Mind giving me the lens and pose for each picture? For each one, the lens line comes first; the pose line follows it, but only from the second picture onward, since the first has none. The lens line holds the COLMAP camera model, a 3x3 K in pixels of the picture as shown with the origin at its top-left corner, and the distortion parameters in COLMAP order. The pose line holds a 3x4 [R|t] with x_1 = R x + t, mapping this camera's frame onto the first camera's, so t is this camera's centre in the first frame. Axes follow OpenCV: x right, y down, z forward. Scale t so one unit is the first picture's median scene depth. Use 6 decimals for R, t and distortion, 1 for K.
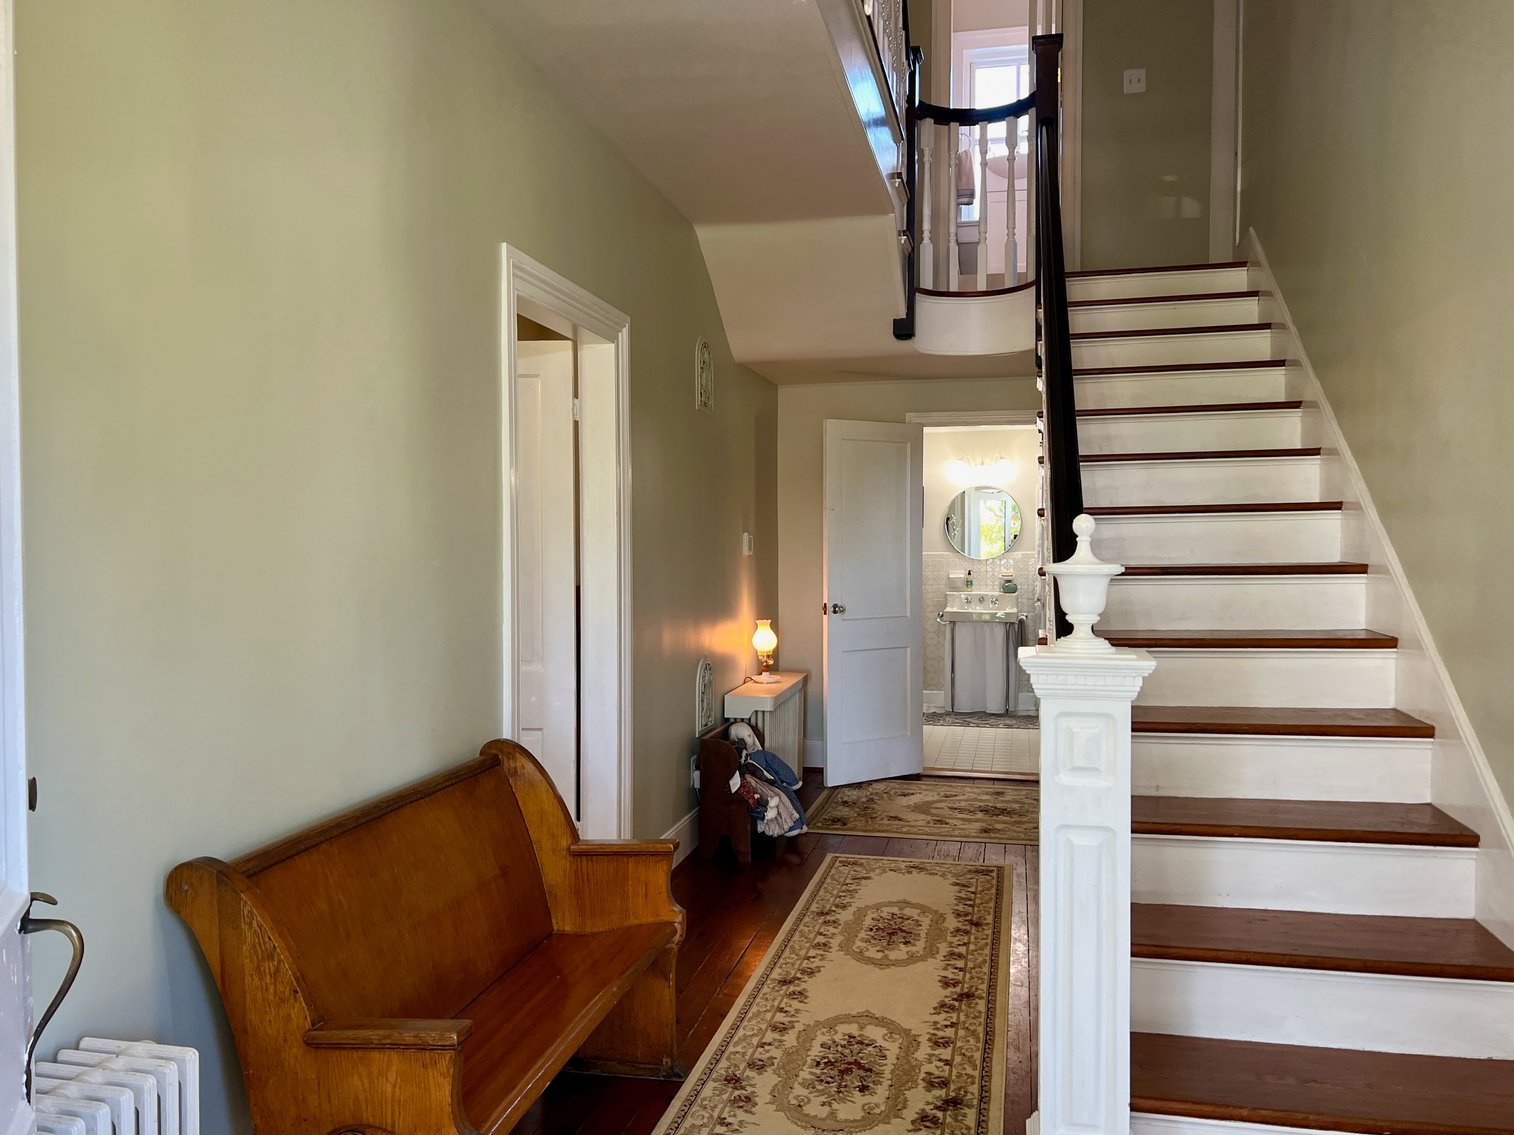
lens RADIAL K [[1152.8, 0, 757.7], [0, 1152.8, 575.5], [0, 0, 1]] dist [0.050791, -0.005528]
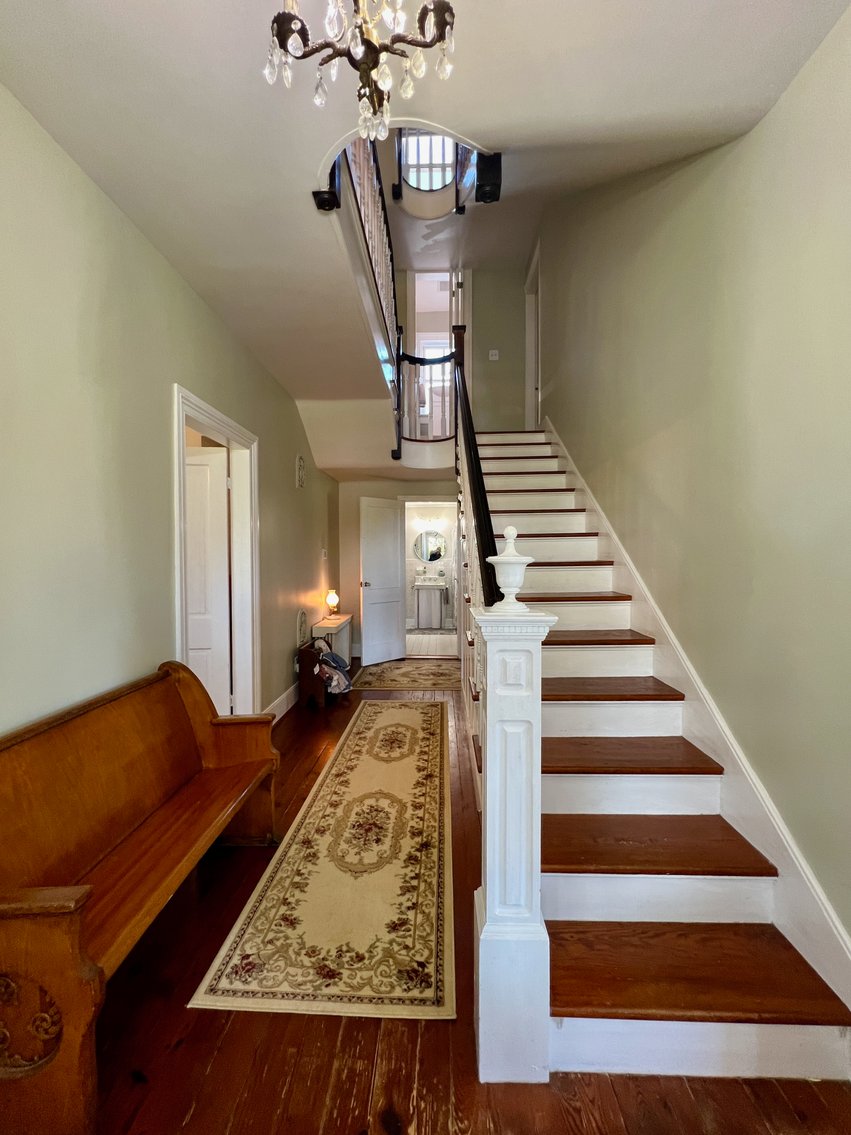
lens RADIAL K [[454.7, 0, 425.4], [0, 454.7, 573.8], [0, 0, 1]] dist [-0.000924, 0.000064]
pose [[0.981859, -0.006674, 0.189497, 0.024908], [0.005225, 0.999953, 0.008144, 0.004701], [-0.189543, -0.007006, 0.981847, 0.223693]]
